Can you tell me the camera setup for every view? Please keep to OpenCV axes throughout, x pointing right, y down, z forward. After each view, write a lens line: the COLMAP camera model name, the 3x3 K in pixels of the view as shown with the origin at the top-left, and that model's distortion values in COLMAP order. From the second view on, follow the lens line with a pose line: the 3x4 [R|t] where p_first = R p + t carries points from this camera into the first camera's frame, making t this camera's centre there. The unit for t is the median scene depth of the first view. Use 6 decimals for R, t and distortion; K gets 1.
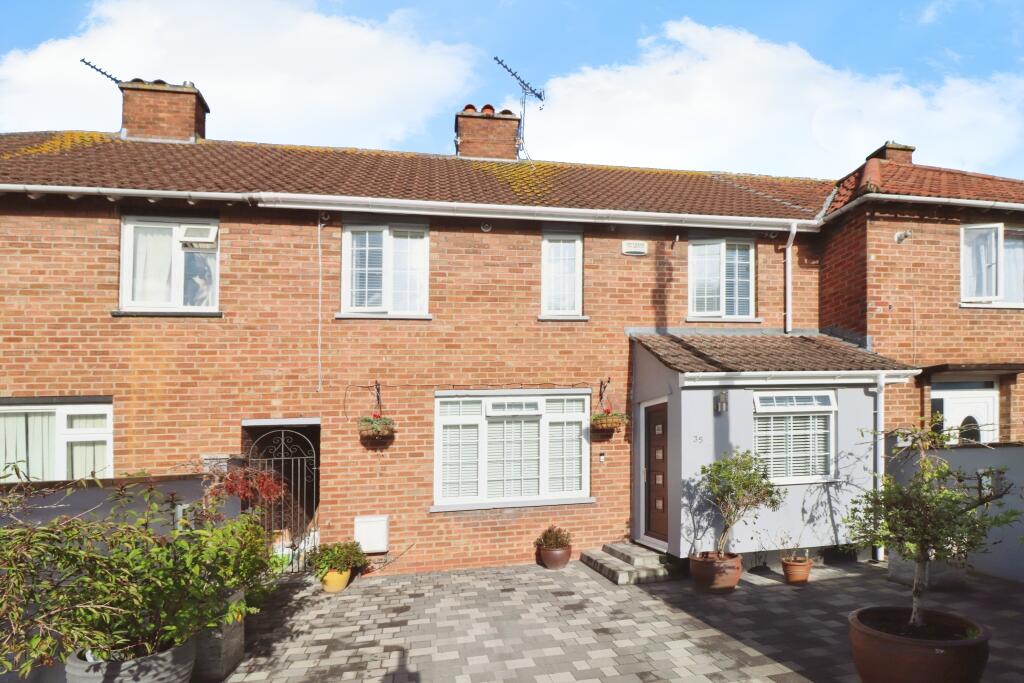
lens RADIAL K [[479.7, 0, 512.0], [0, 479.7, 341.5], [0, 0, 1]] dist [-0.004483, -0.000381]
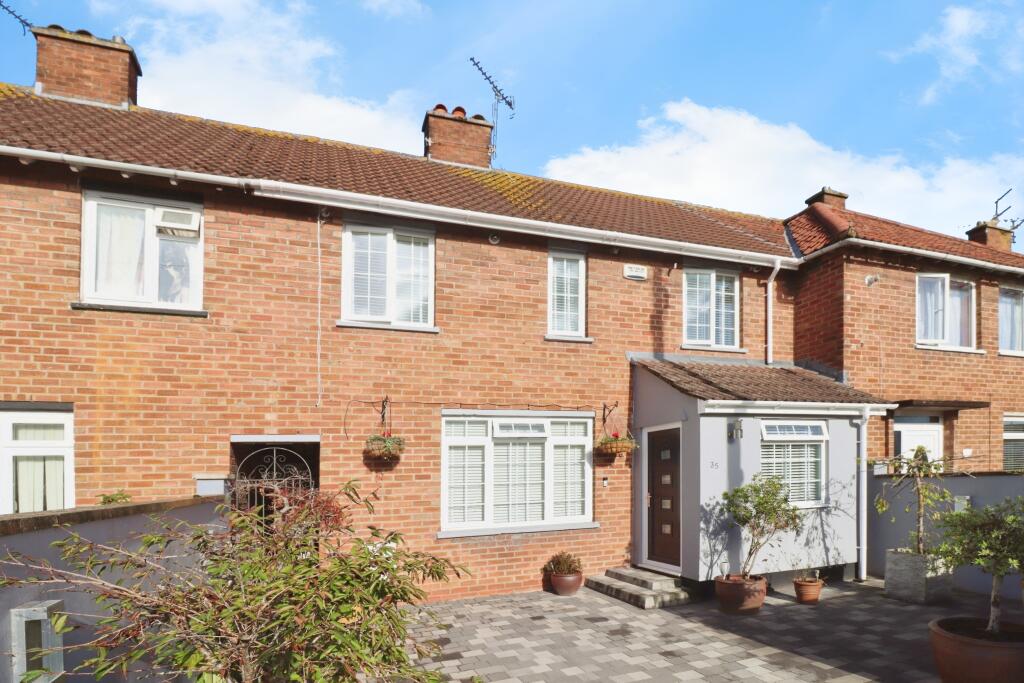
lens RADIAL K [[505.4, 0, 510.6], [0, 505.4, 360.3], [0, 0, 1]] dist [-0.001925, -0.001398]
pose [[0.986648, 0.047409, 0.155812, -0.185815], [-0.047539, 0.998865, -0.002890, 0.003750], [-0.155773, -0.004555, 0.987782, 0.002571]]
